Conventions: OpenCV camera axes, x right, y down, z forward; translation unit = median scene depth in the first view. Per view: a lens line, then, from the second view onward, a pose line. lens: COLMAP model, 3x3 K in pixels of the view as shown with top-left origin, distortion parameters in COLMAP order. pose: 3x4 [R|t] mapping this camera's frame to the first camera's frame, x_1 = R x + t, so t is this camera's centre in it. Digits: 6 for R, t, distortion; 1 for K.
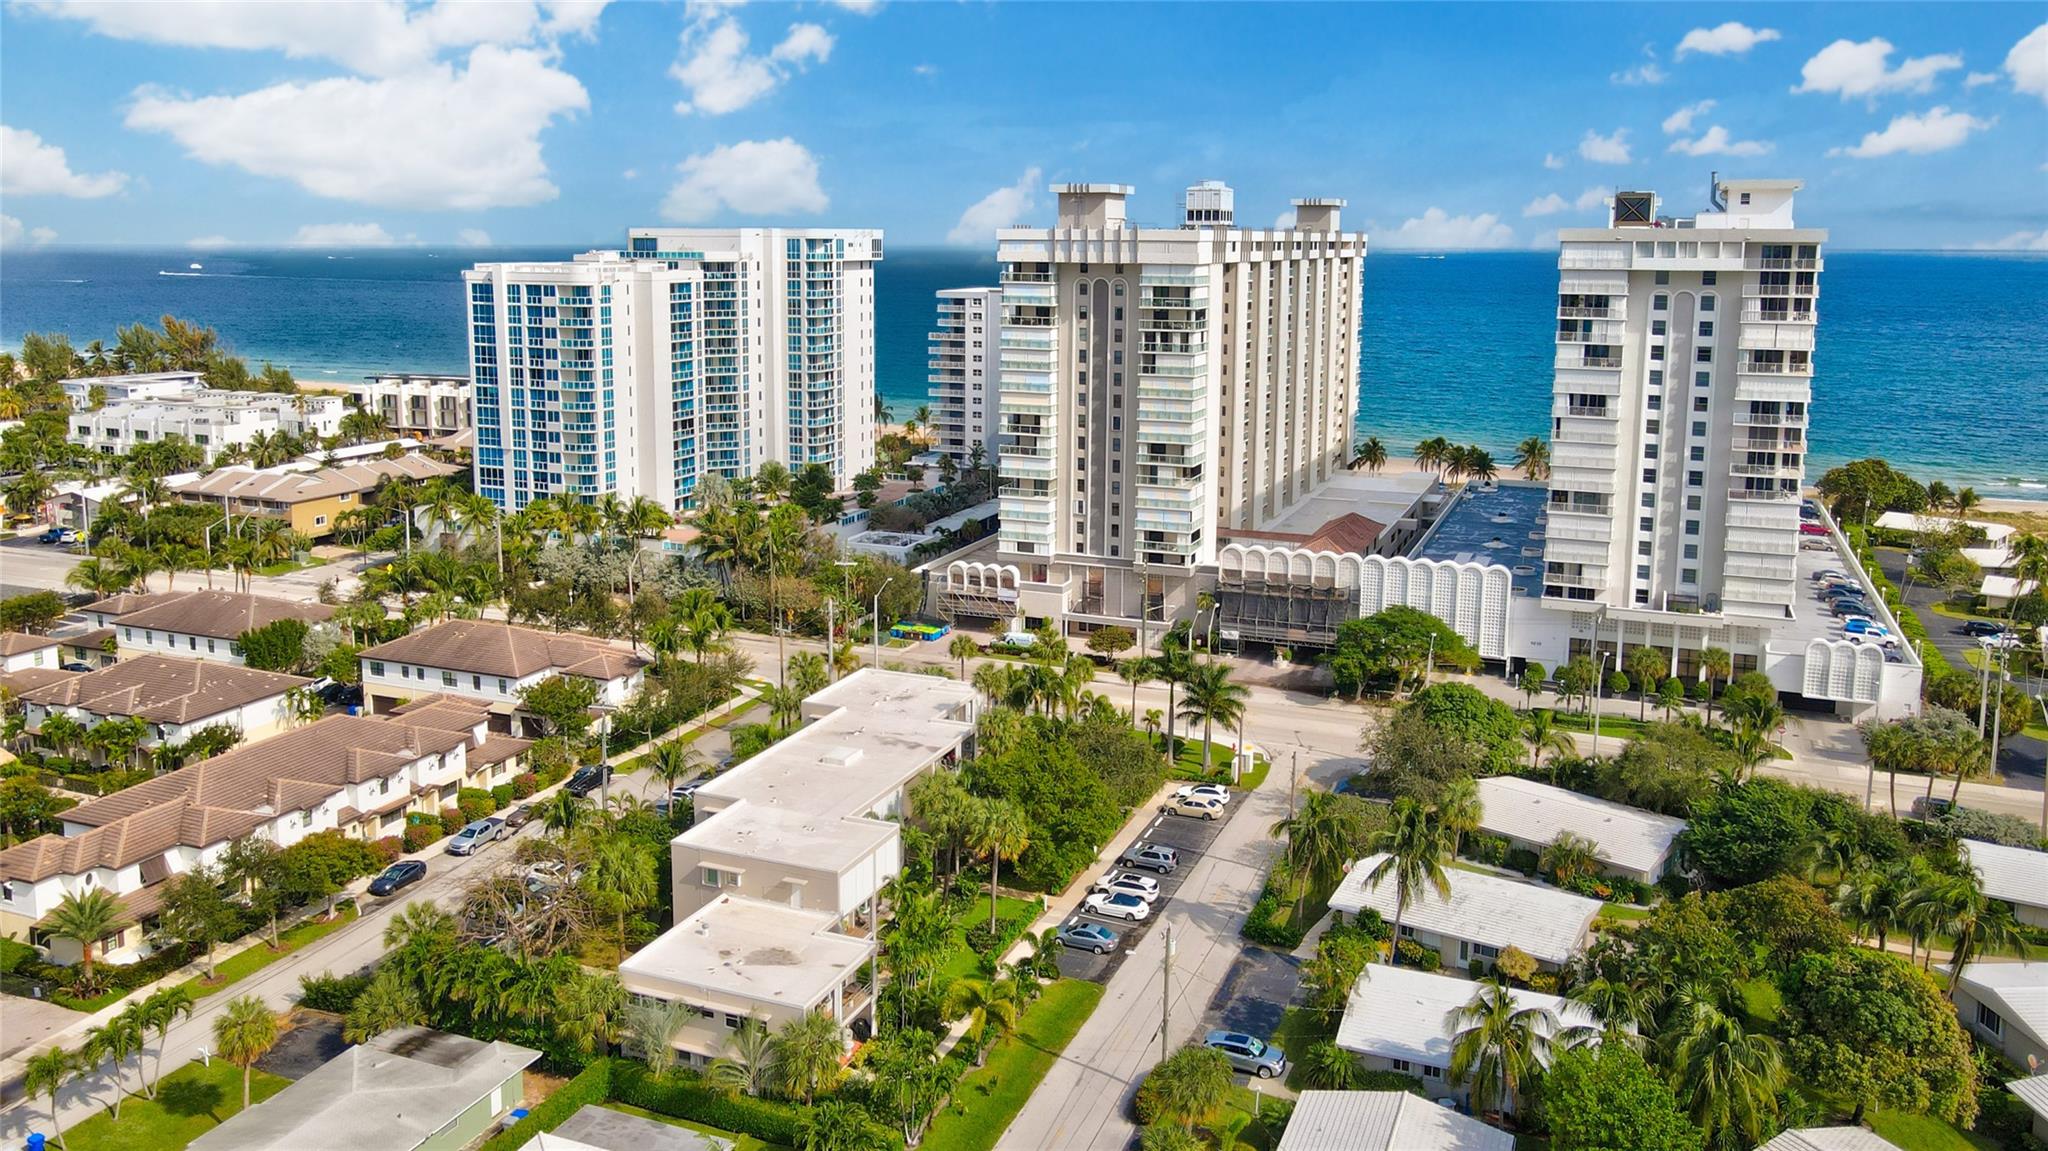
lens RADIAL K [[1584.6, 0, 1038.6], [0, 1584.6, 470.8], [0, 0, 1]] dist [-0.008646, 0.034723]
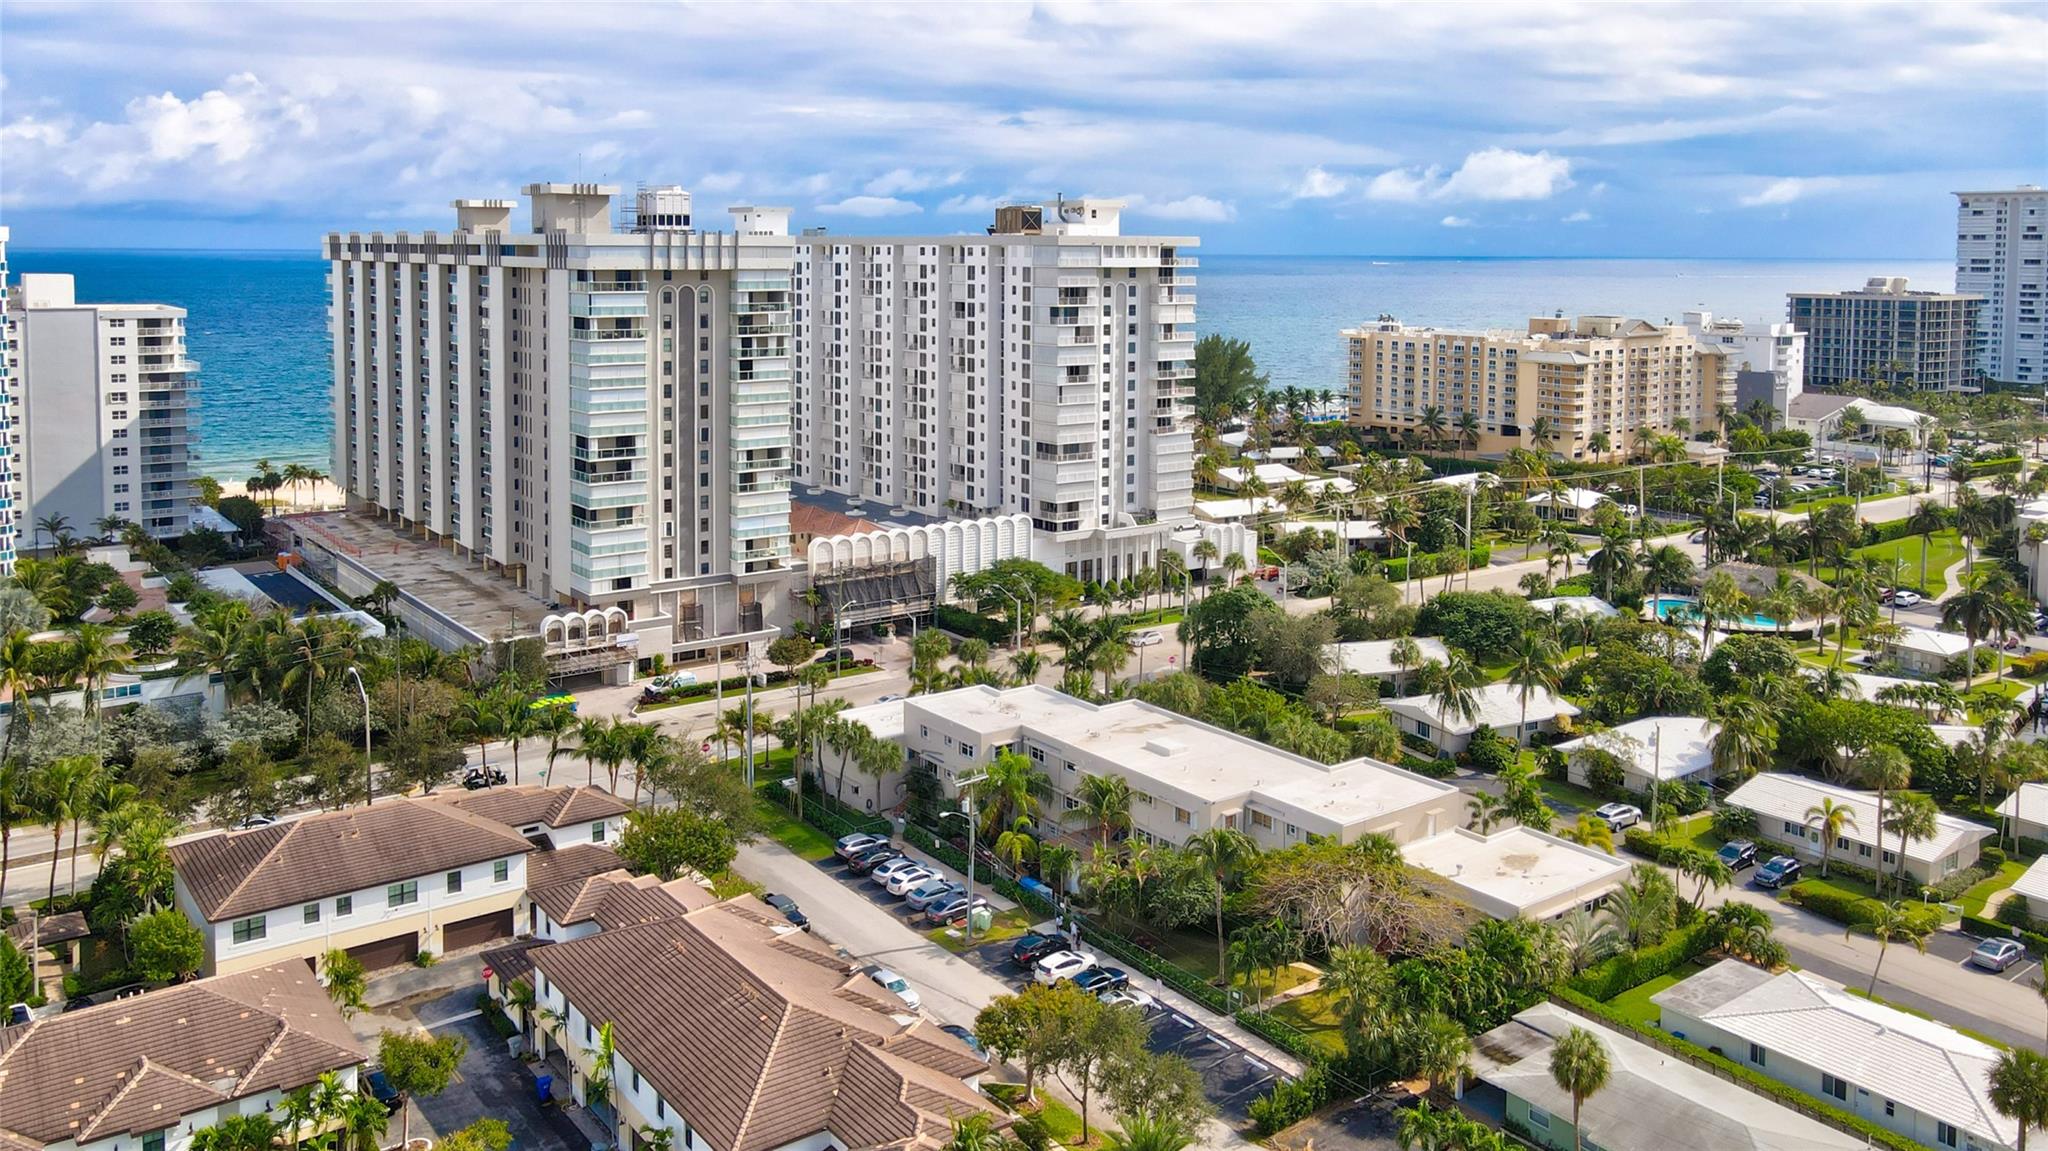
lens RADIAL K [[1584.6, 0, 979.4], [0, 1584.6, 365.1], [0, 0, 1]] dist [-0.008646, 0.034723]
pose [[0.532751, -0.067765, 0.843554, -0.759523], [0.121832, 0.992547, 0.002790, -0.061870], [-0.837456, 0.101286, 0.537036, 0.388140]]
